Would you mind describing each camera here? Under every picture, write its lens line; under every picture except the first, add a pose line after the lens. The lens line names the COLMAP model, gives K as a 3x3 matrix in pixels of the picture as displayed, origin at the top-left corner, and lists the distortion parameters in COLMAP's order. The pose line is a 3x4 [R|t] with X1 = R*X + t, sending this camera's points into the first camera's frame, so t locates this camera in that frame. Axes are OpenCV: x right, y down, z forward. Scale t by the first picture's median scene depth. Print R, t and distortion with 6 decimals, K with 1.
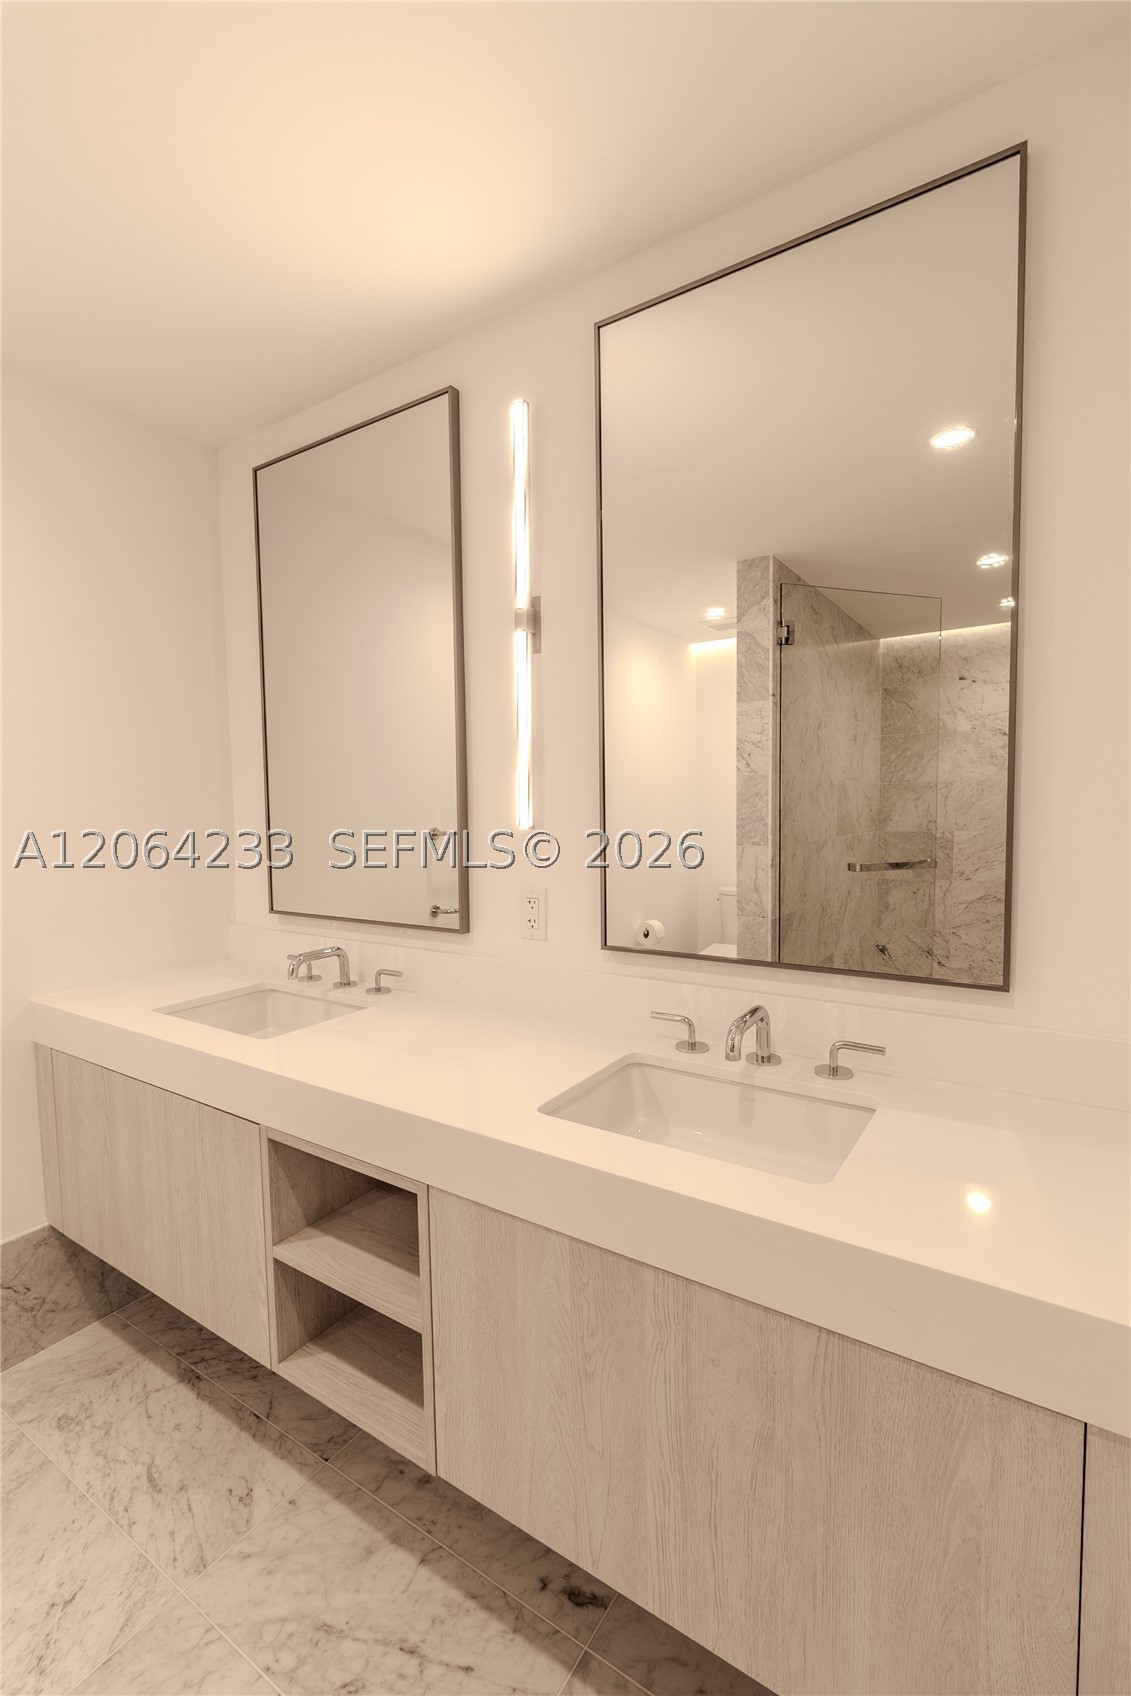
lens RADIAL K [[773.1, 0, 565.2], [0, 773.1, 856.2], [0, 0, 1]] dist [-0.001146, 0.000673]
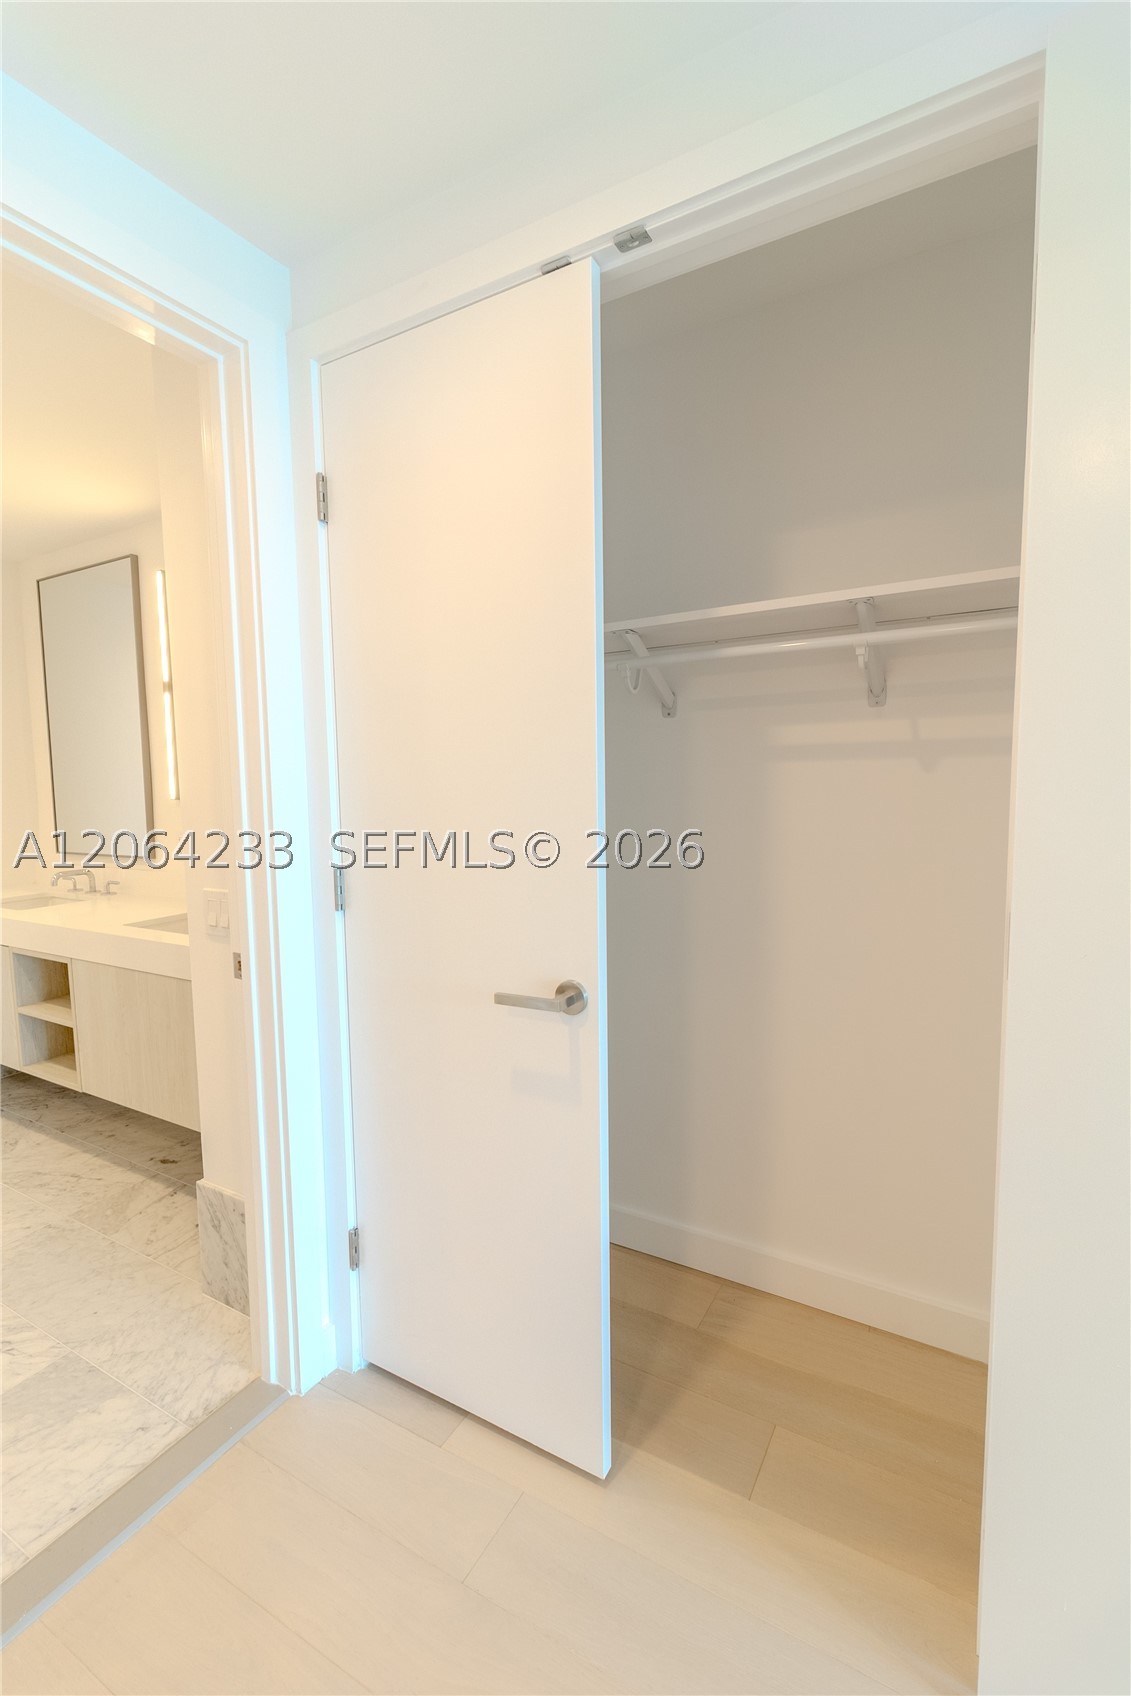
lens RADIAL K [[773.1, 0, 569.8], [0, 773.1, 850.8], [0, 0, 1]] dist [-0.001146, 0.000673]
pose [[0.997874, -0.010166, 0.064370, 0.913512], [0.008613, 0.999666, 0.024370, 0.058308], [-0.064596, -0.023763, 0.997628, -1.071922]]
